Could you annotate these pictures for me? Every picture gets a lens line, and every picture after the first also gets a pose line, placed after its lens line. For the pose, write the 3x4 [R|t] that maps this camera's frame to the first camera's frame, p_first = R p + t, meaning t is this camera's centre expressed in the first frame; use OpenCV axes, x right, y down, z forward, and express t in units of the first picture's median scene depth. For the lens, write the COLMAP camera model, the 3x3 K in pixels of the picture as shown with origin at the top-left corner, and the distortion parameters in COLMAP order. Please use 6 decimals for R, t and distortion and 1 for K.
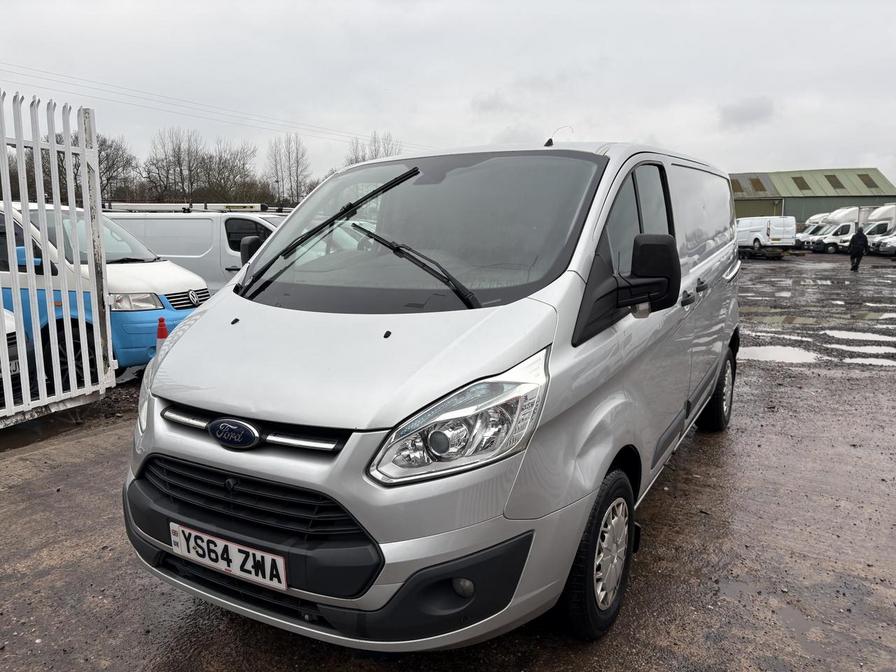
lens RADIAL K [[683.6, 0, 449.9], [0, 683.6, 315.5], [0, 0, 1]] dist [0.035292, -0.036654]
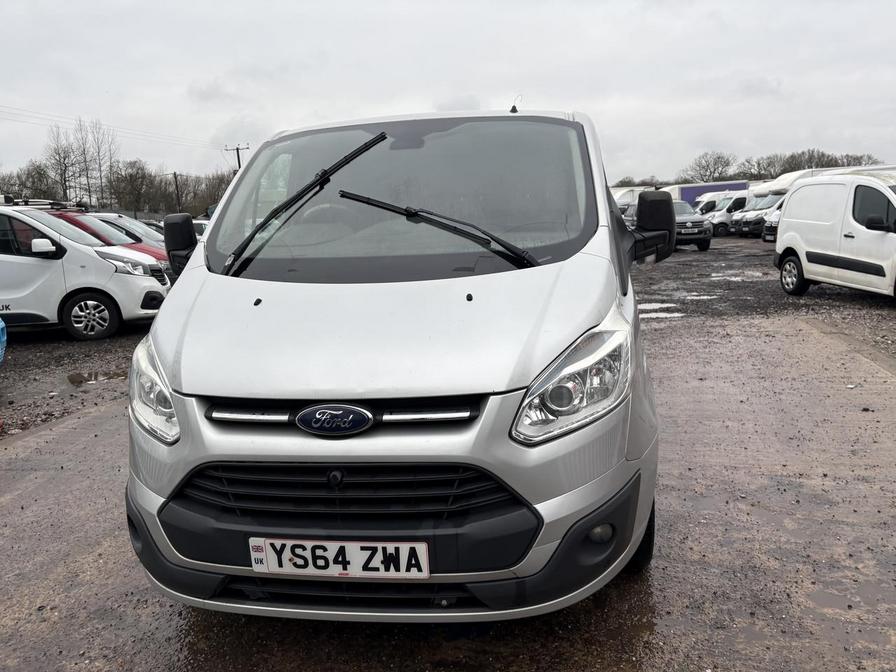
lens RADIAL K [[672.4, 0, 453.7], [0, 672.4, 323.1], [0, 0, 1]] dist [0.075288, -0.098884]
pose [[0.923761, -0.087930, 0.372739, -0.493460], [0.079940, 0.996118, 0.036871, 0.029187], [-0.374534, -0.004264, 0.927203, 0.143570]]
